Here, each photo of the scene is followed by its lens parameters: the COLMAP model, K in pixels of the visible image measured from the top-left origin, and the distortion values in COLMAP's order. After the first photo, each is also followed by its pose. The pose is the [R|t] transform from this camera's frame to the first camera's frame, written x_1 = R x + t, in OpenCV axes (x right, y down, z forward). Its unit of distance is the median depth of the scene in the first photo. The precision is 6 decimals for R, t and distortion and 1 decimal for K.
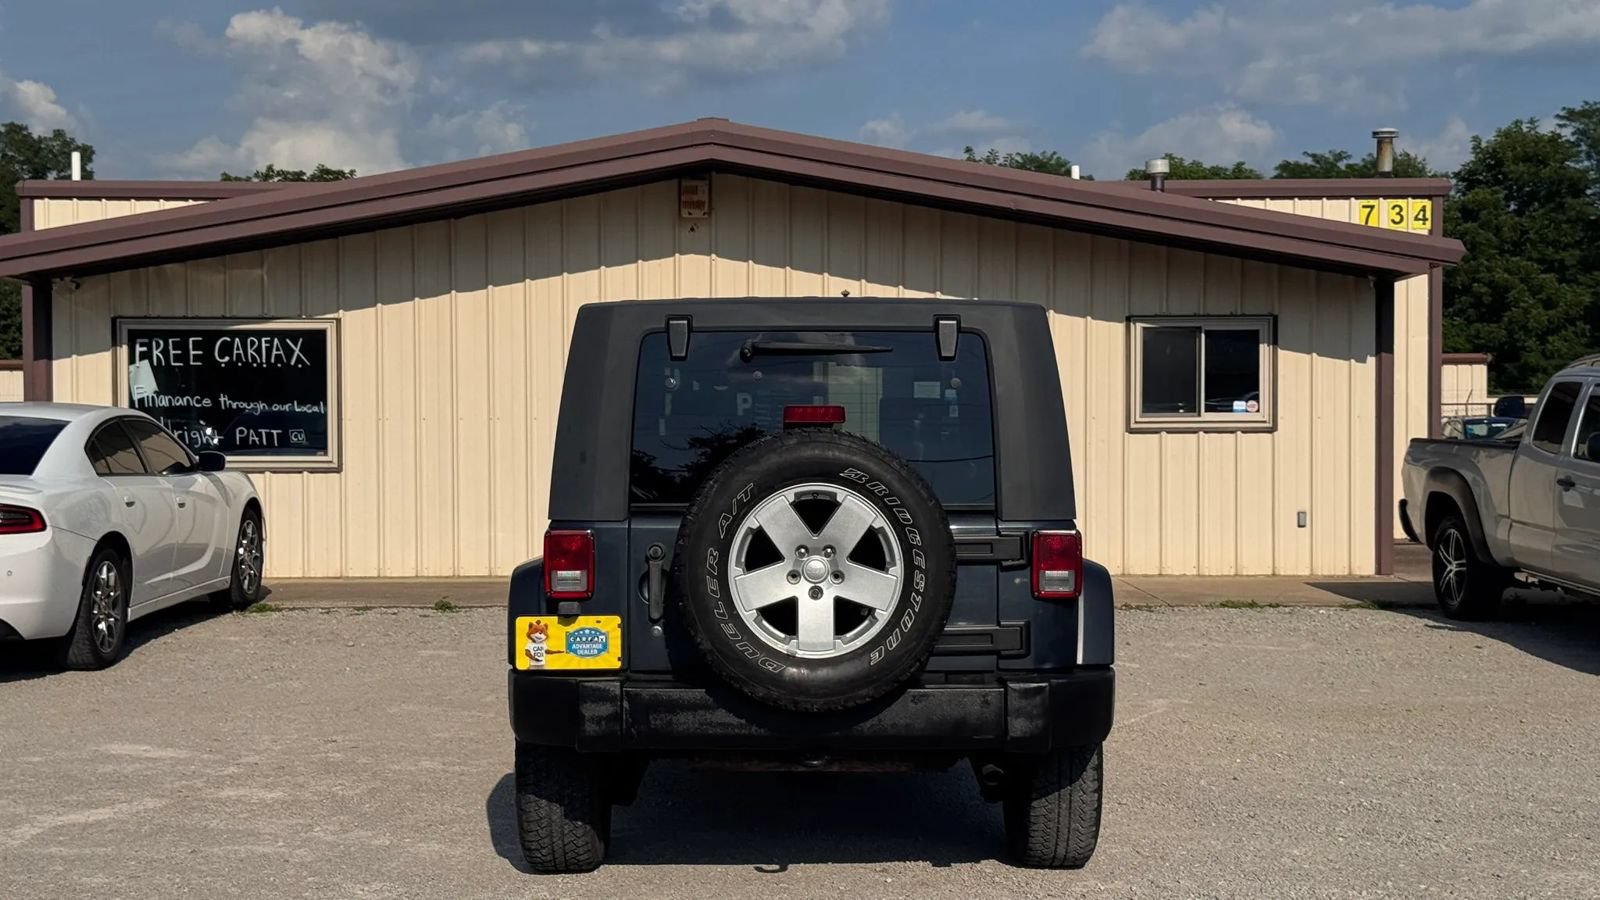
lens RADIAL K [[2229.9, 0, 793.6], [0, 2229.9, 457.6], [0, 0, 1]] dist [0.114347, 0.000000]
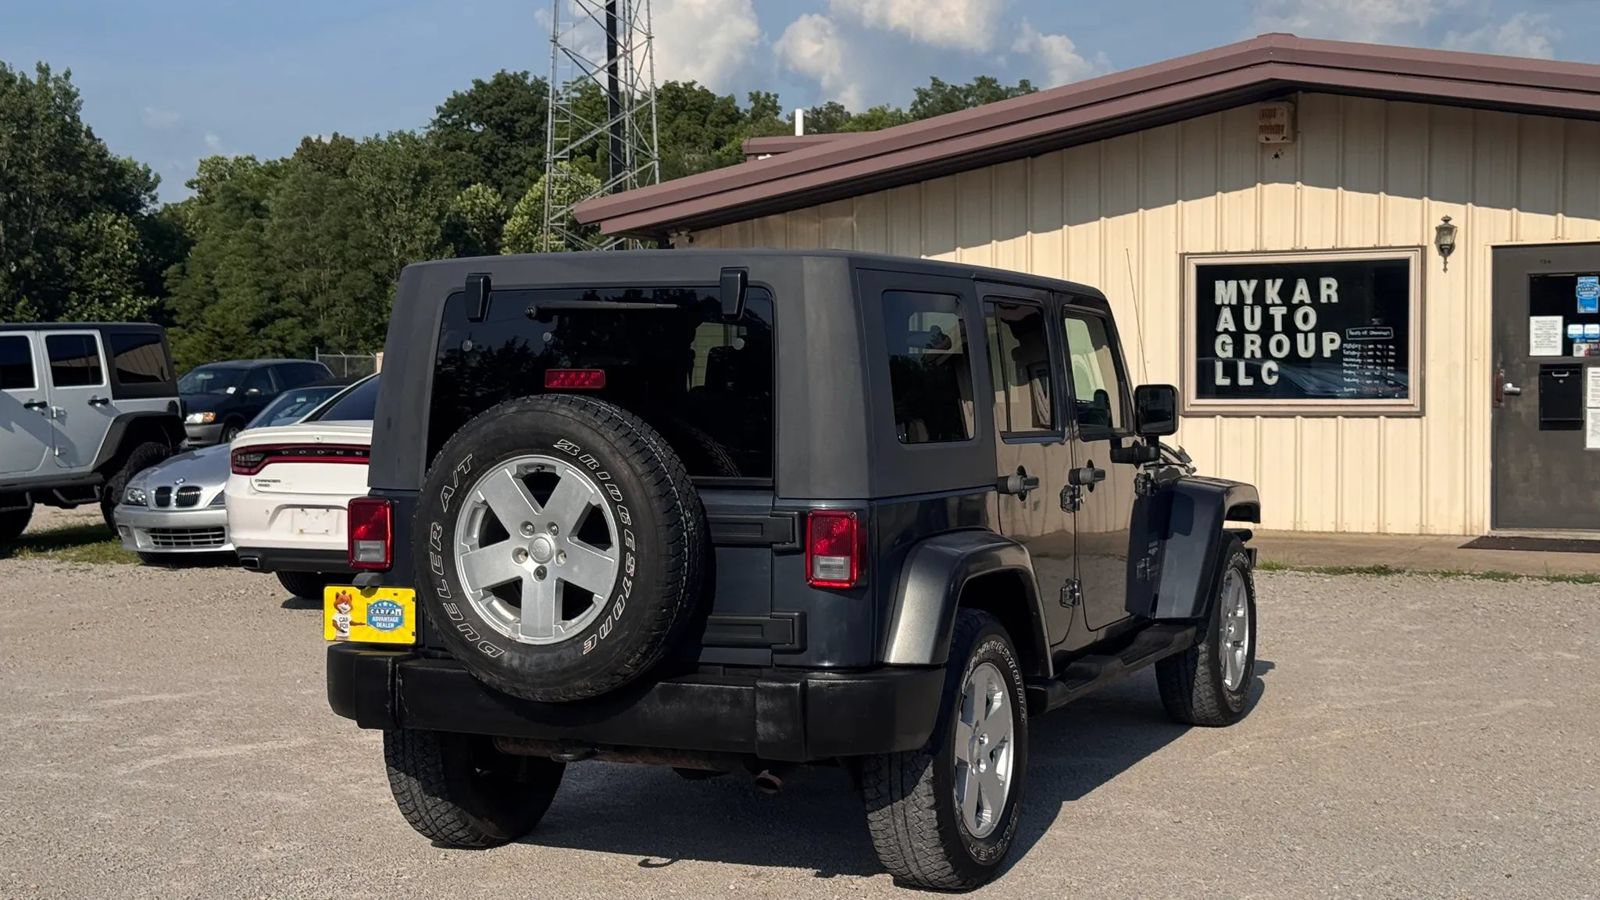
lens RADIAL K [[2229.9, 0, 791.0], [0, 2229.9, 453.7], [0, 0, 1]] dist [0.114347, 0.000000]
pose [[0.904801, 0.012096, -0.425662, 0.180468], [-0.000224, 0.999610, 0.027929, -0.005332], [0.425834, -0.025175, 0.904451, 0.075965]]
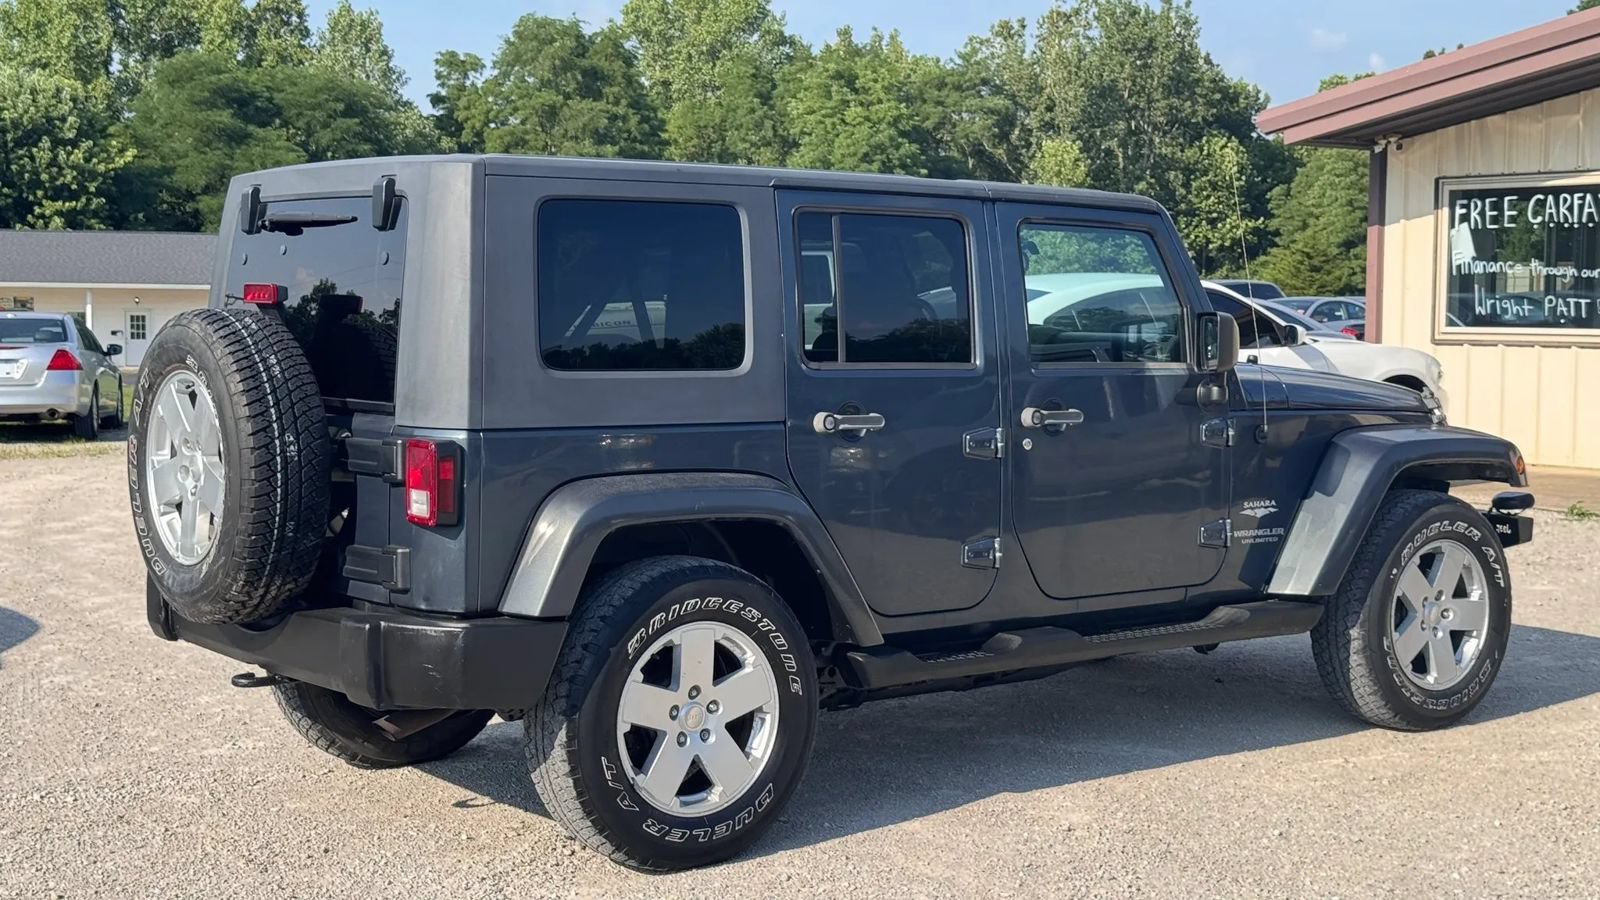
lens RADIAL K [[2229.9, 0, 791.8], [0, 2229.9, 445.8], [0, 0, 1]] dist [0.114347, 0.000000]
pose [[0.583176, 0.059965, -0.810130, 0.326673], [-0.014791, 0.997890, 0.063215, -0.006858], [0.812211, -0.024883, 0.582832, 0.248447]]
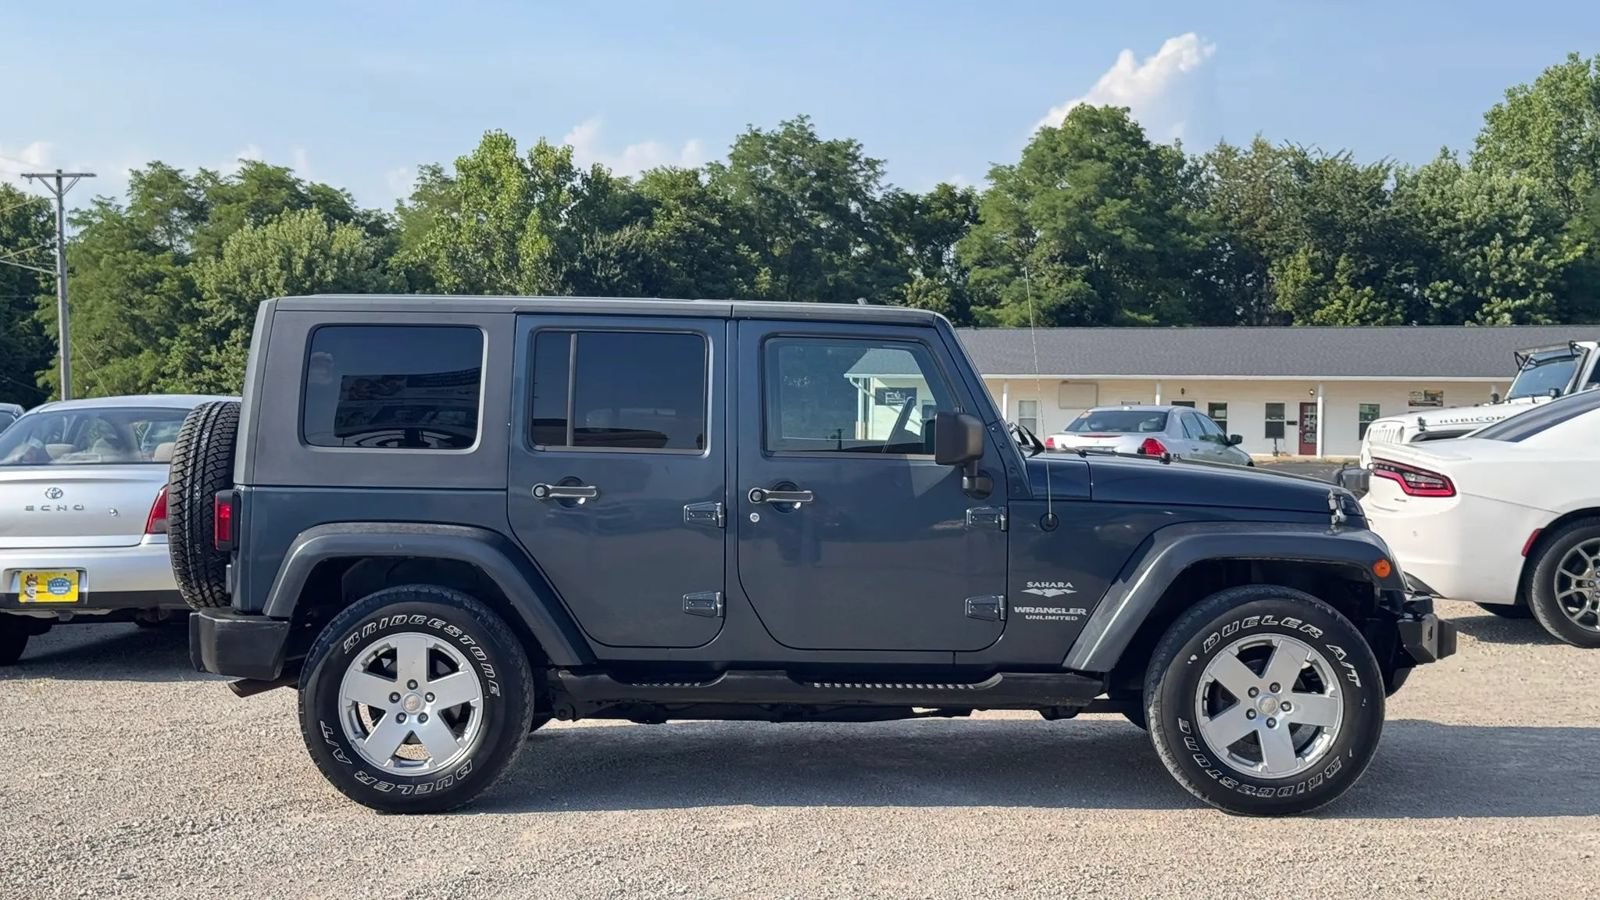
lens RADIAL K [[2229.9, 0, 786.0], [0, 2229.9, 443.7], [0, 0, 1]] dist [0.114347, 0.000000]
pose [[-0.030912, 0.031537, -0.999024, 0.664754], [-0.019362, 0.999296, 0.032144, -0.020508], [0.999335, 0.020337, -0.030280, 0.771306]]
